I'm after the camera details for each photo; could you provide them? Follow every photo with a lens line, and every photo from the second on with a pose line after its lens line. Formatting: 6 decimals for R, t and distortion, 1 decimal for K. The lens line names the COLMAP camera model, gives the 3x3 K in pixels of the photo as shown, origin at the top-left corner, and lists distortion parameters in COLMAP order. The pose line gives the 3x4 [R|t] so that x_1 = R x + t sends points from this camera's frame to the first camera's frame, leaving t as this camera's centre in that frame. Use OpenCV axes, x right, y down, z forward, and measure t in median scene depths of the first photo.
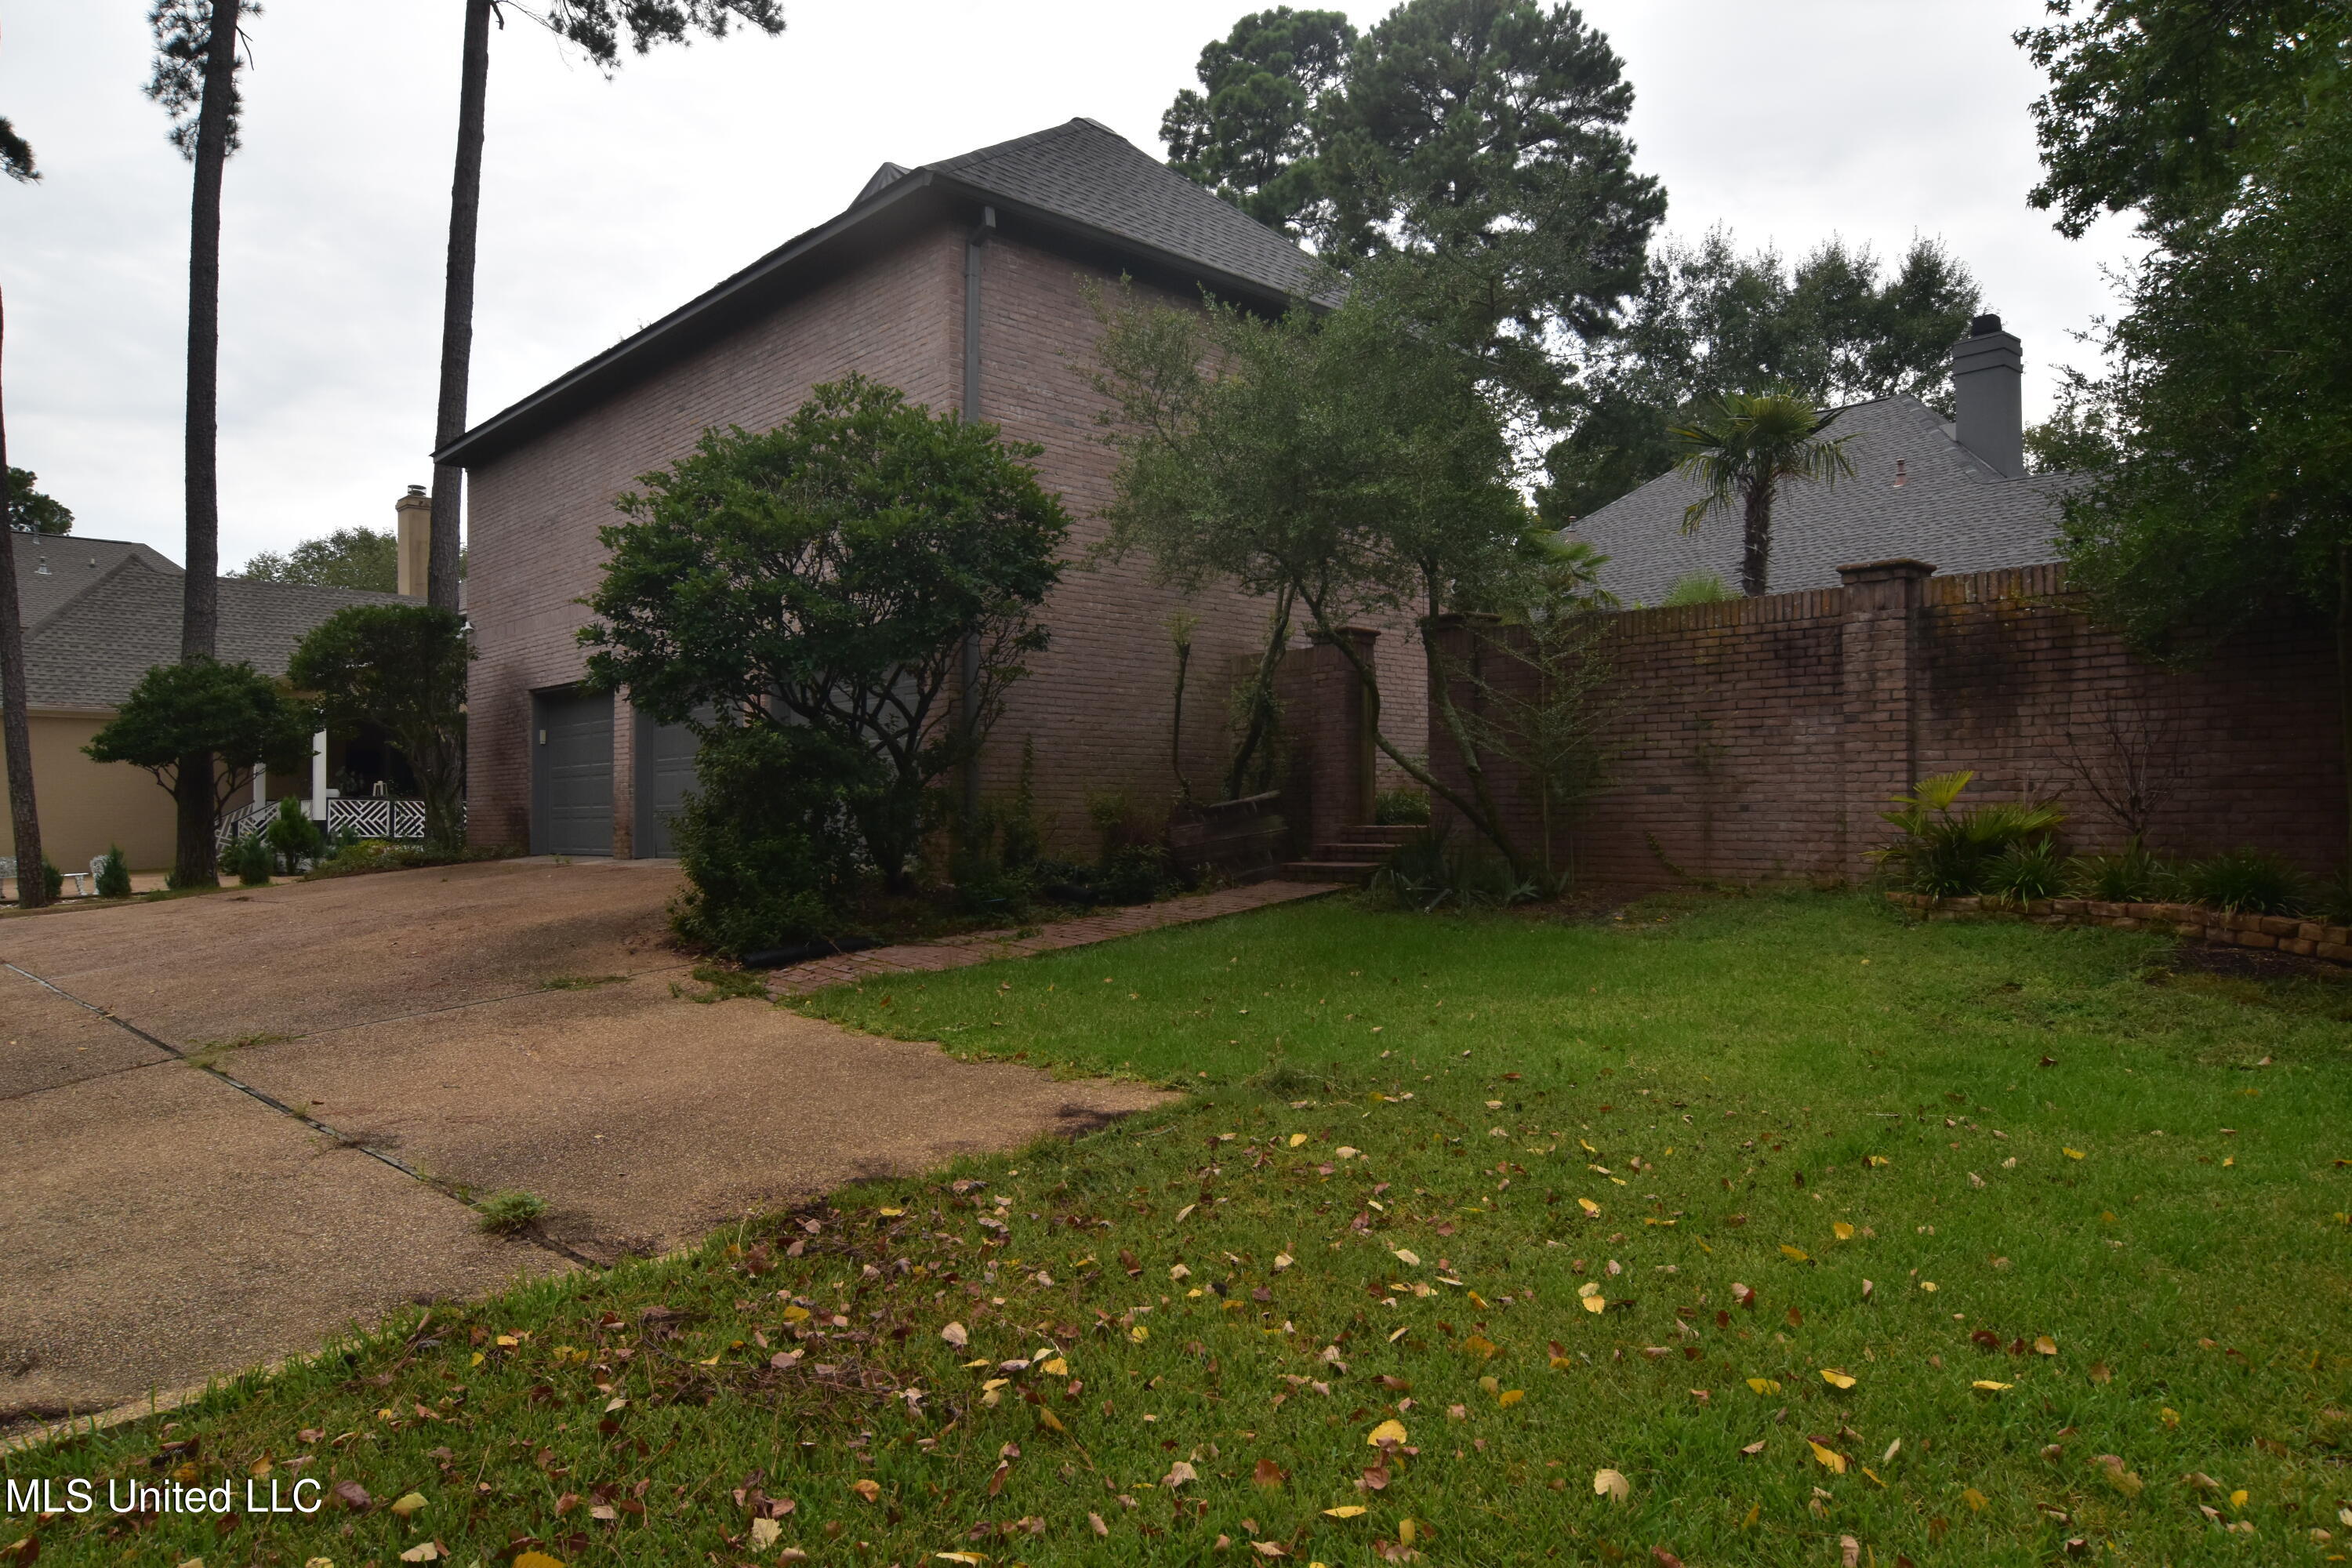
lens RADIAL K [[1509.5, 0, 1176.0], [0, 1509.5, 784.0], [0, 0, 1]] dist [-0.007470, -0.006971]
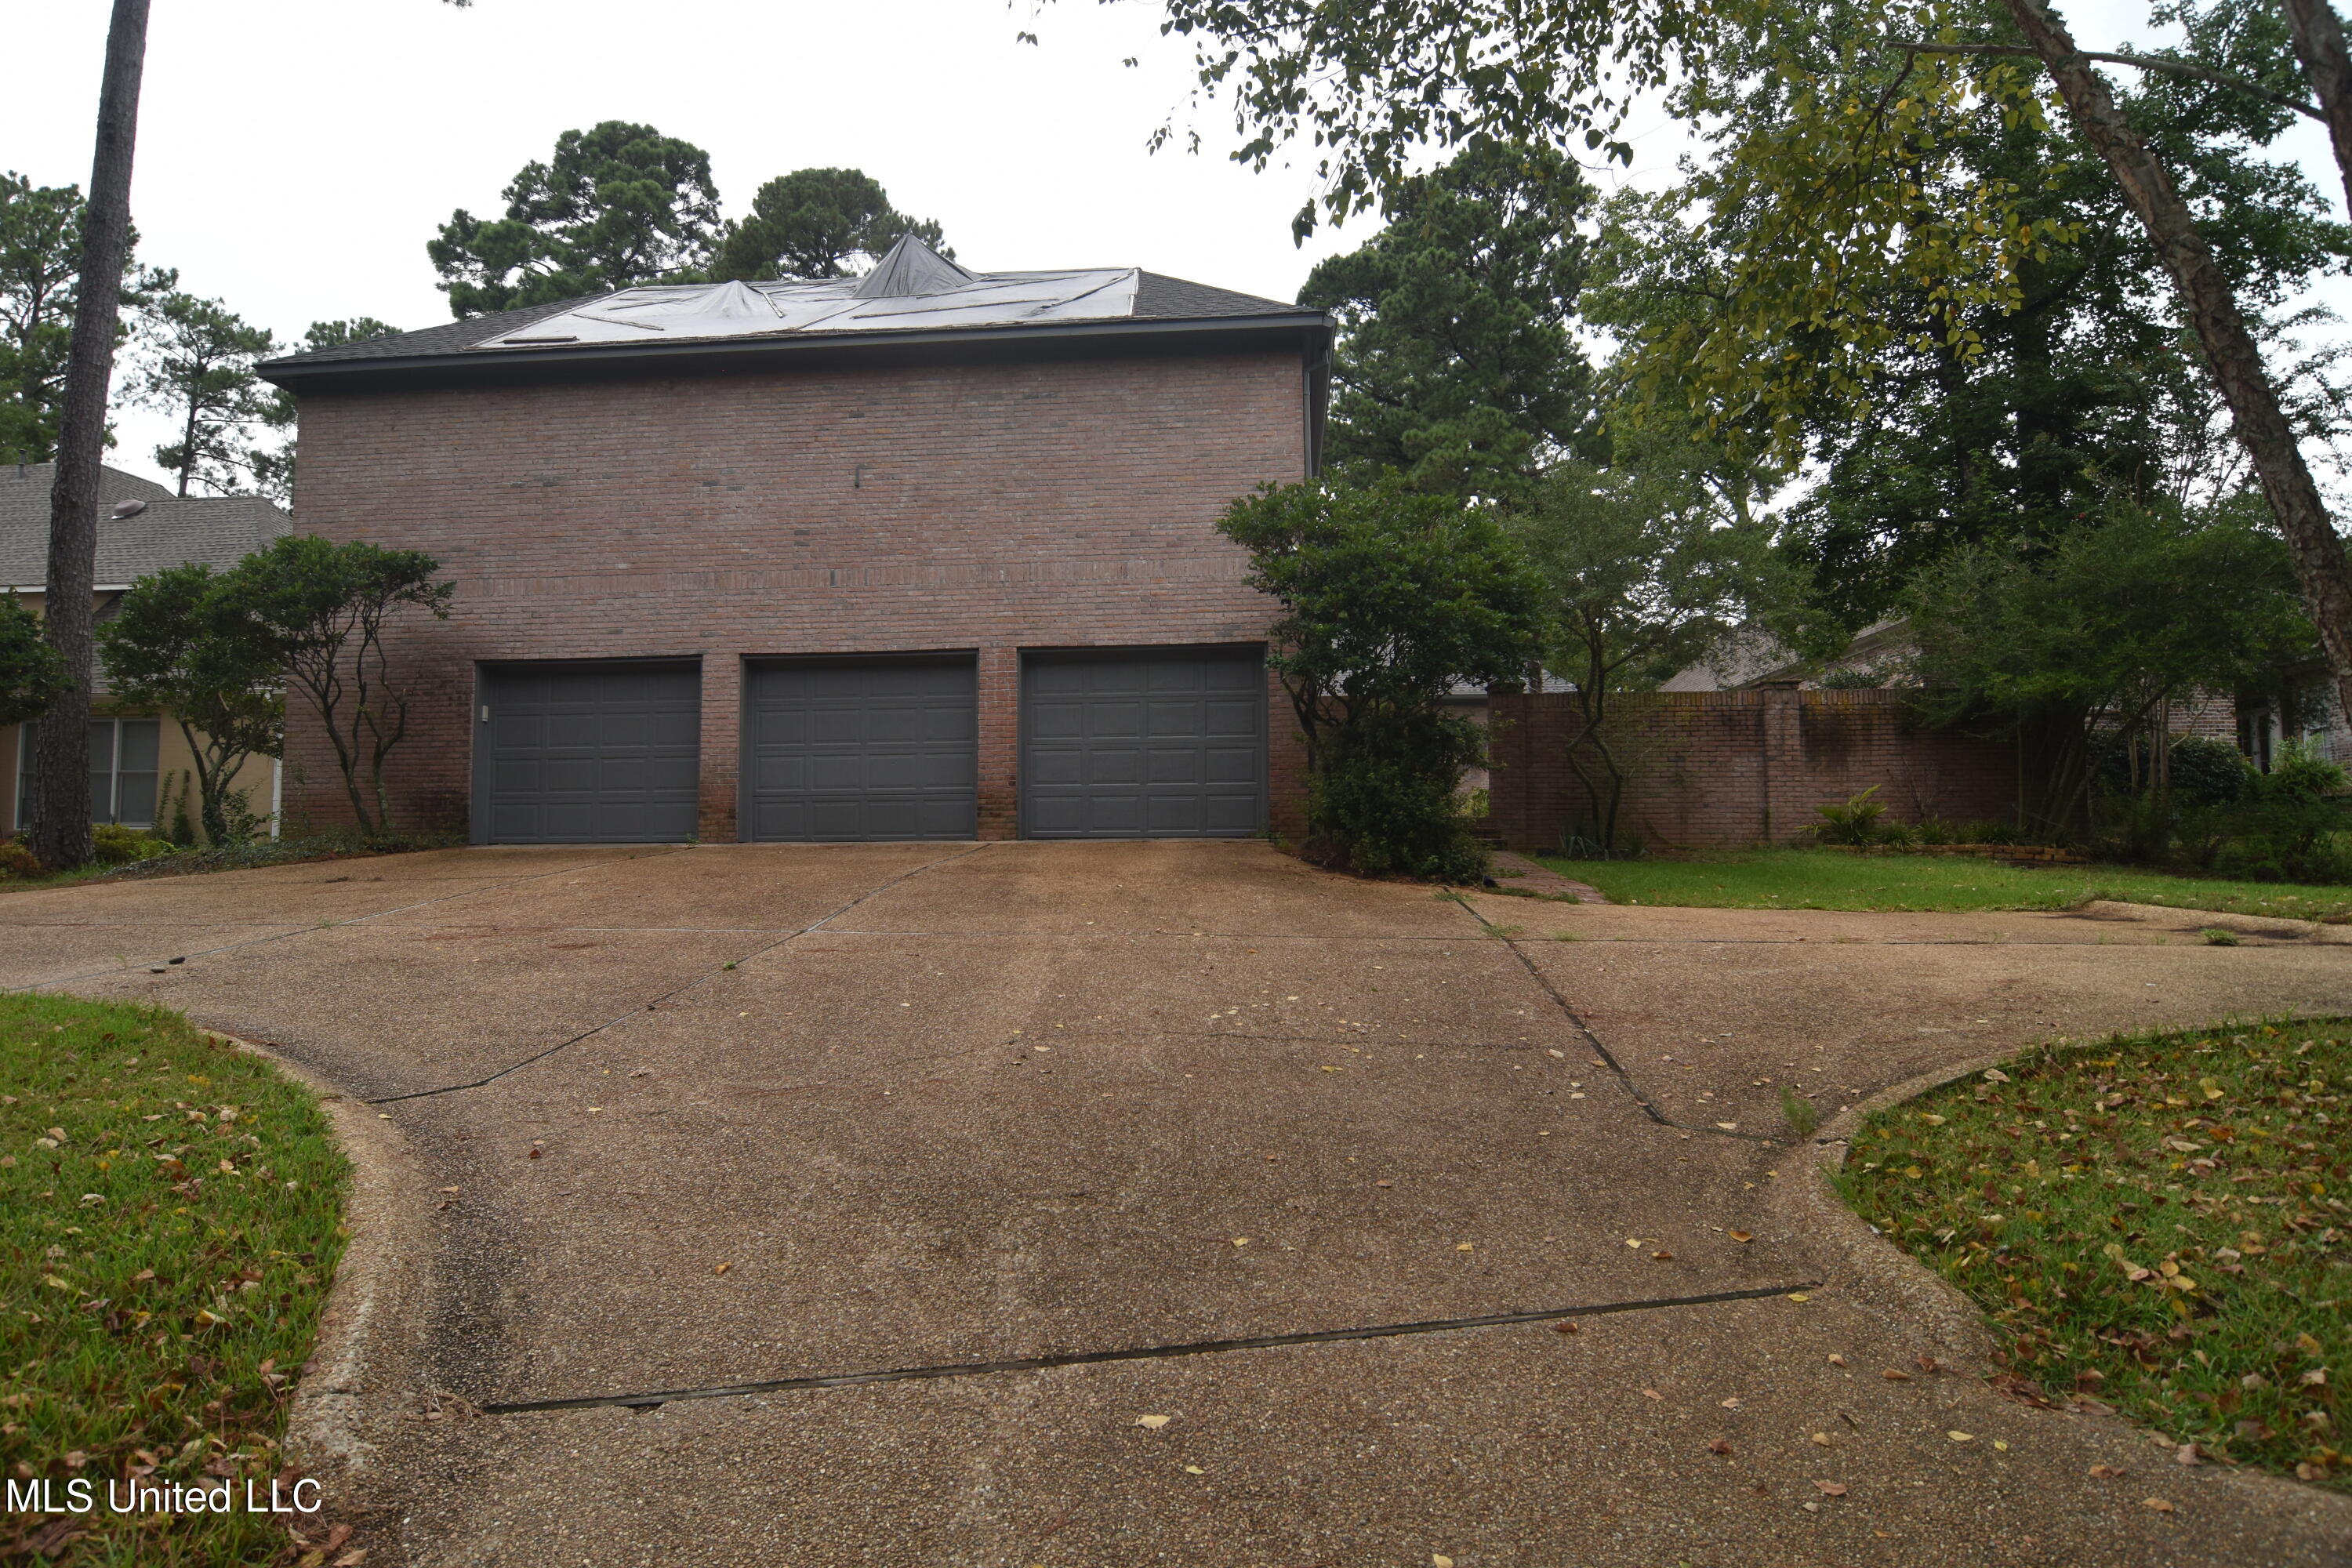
lens RADIAL K [[1247.8, 0, 1165.1], [0, 1247.8, 785.2], [0, 0, 1]] dist [-0.014387, -0.007035]
pose [[0.738953, 0.046722, 0.672135, -1.800775], [-0.015962, 0.998527, -0.051861, 0.128394], [-0.673568, 0.027594, 0.738610, 0.528933]]
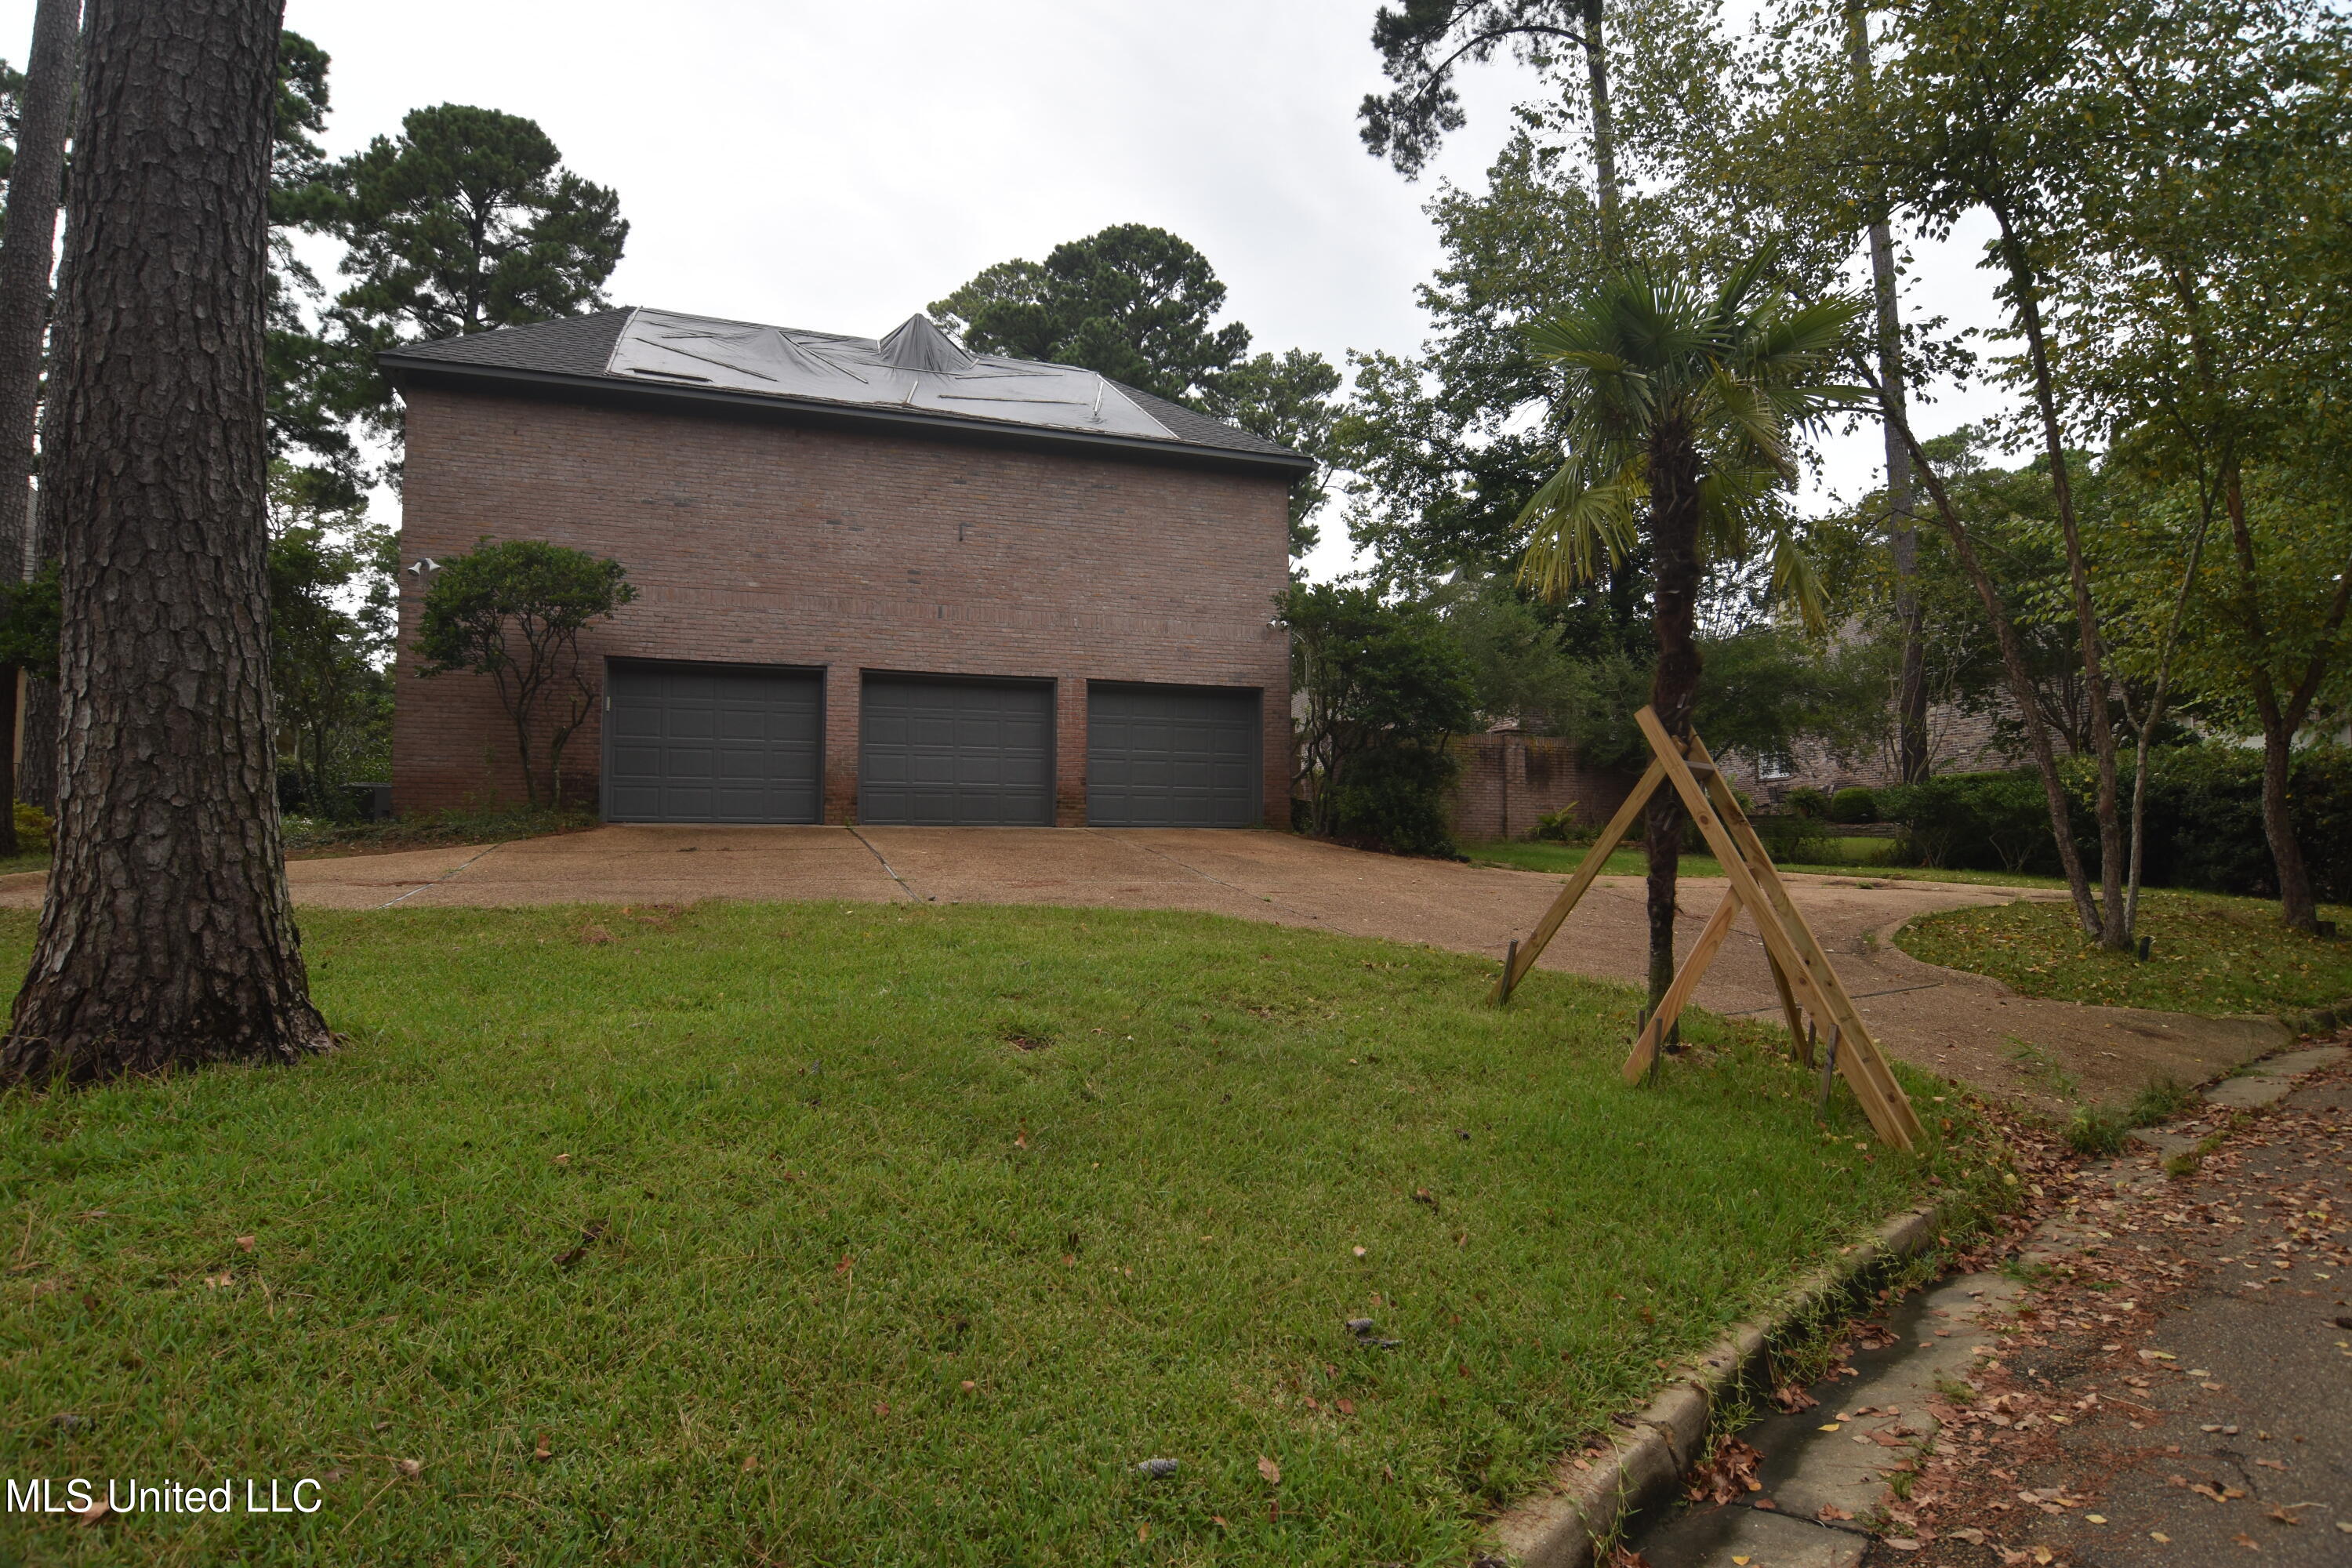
lens RADIAL K [[1247.8, 0, 1165.1], [0, 1247.8, 785.2], [0, 0, 1]] dist [-0.014387, -0.007035]
pose [[0.403680, 0.063389, 0.912702, -2.973258], [-0.027237, 0.997987, -0.057266, 0.174956], [-0.914495, -0.001742, 0.404594, 0.969272]]
